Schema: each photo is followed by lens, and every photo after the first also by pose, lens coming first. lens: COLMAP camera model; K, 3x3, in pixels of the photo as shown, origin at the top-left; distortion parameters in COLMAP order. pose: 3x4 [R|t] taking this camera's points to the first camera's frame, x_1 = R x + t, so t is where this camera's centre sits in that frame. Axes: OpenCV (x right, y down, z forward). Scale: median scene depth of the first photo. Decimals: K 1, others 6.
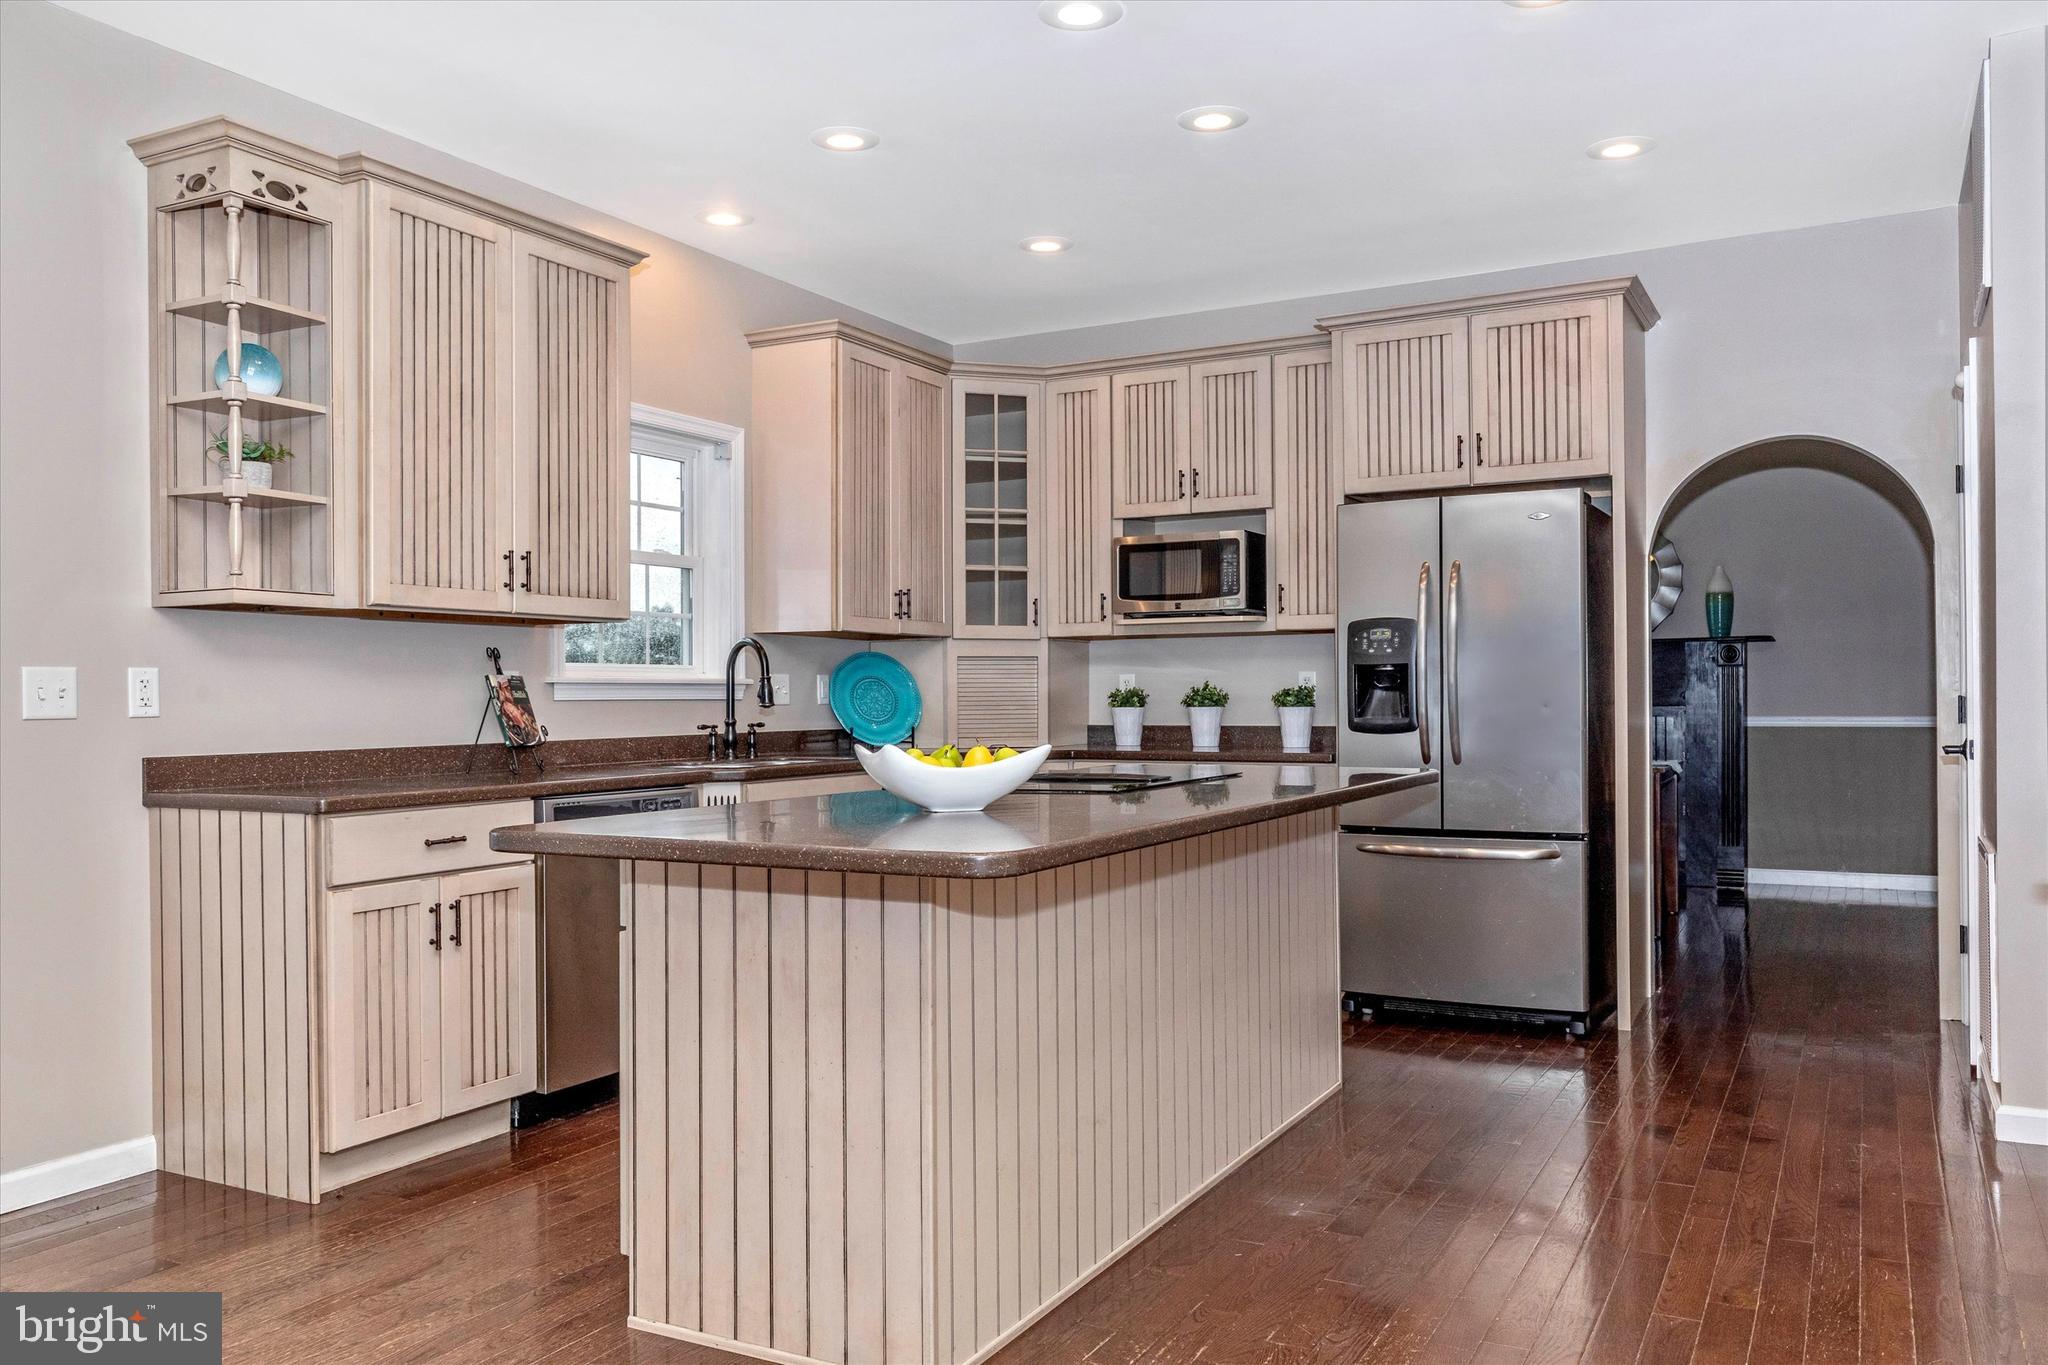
lens RADIAL K [[1329.8, 0, 1024.0], [0, 1329.8, 682.5], [0, 0, 1]] dist [0.003323, 0.001397]
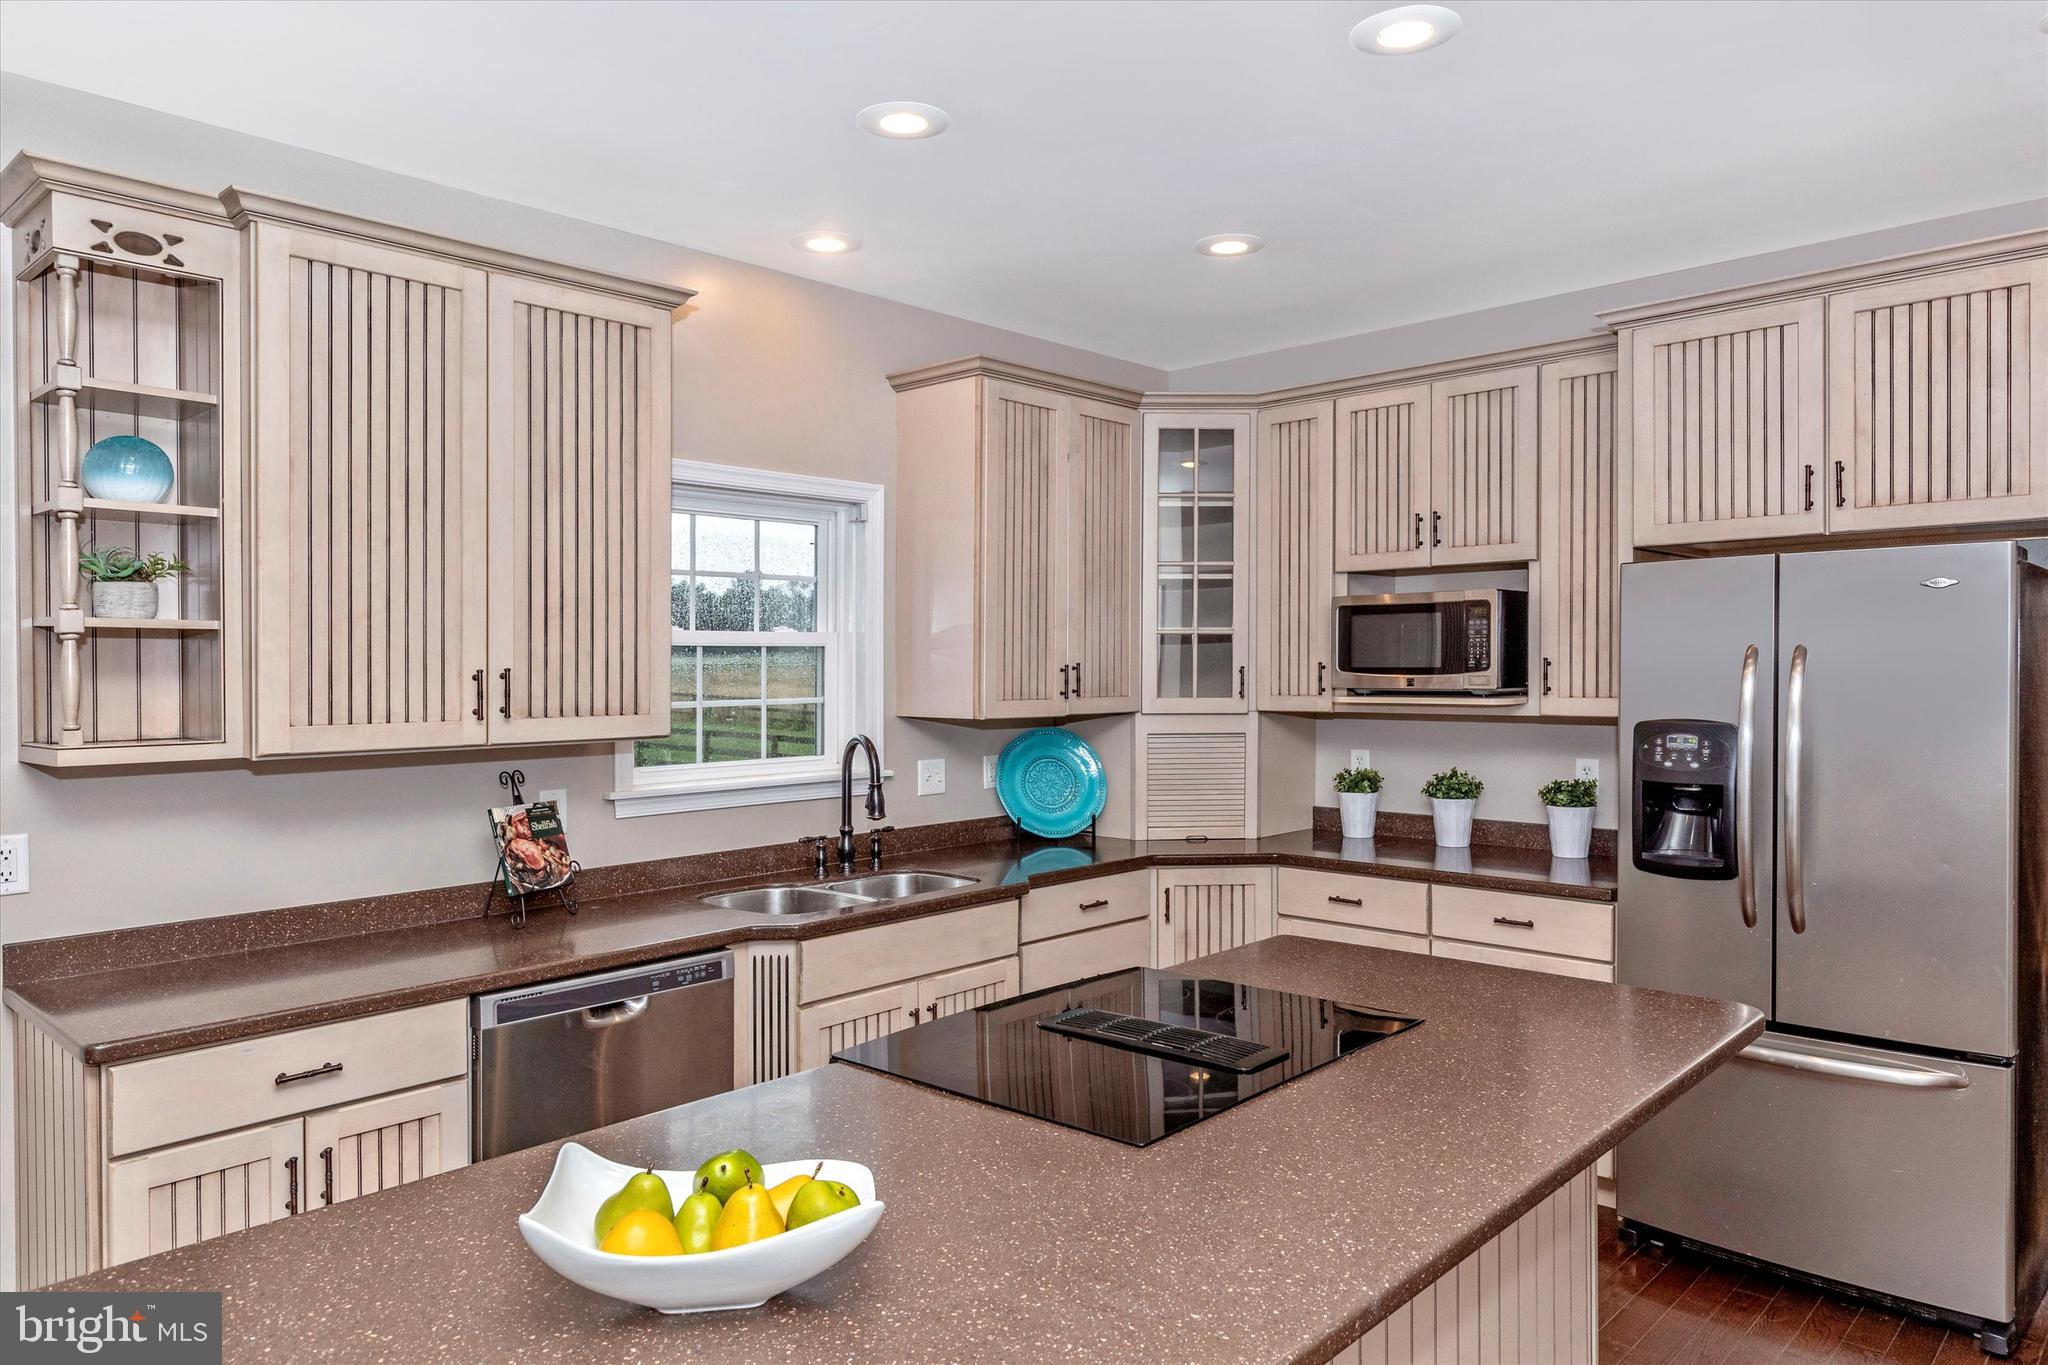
lens RADIAL K [[1205.3, 0, 1024.0], [0, 1205.3, 682.5], [0, 0, 1]] dist [0.005406, 0.001177]
pose [[0.967137, 0.009890, -0.254064, 0.078384], [-0.007834, 0.999928, 0.009106, -0.065358], [0.254136, -0.006816, 0.967145, 0.241326]]
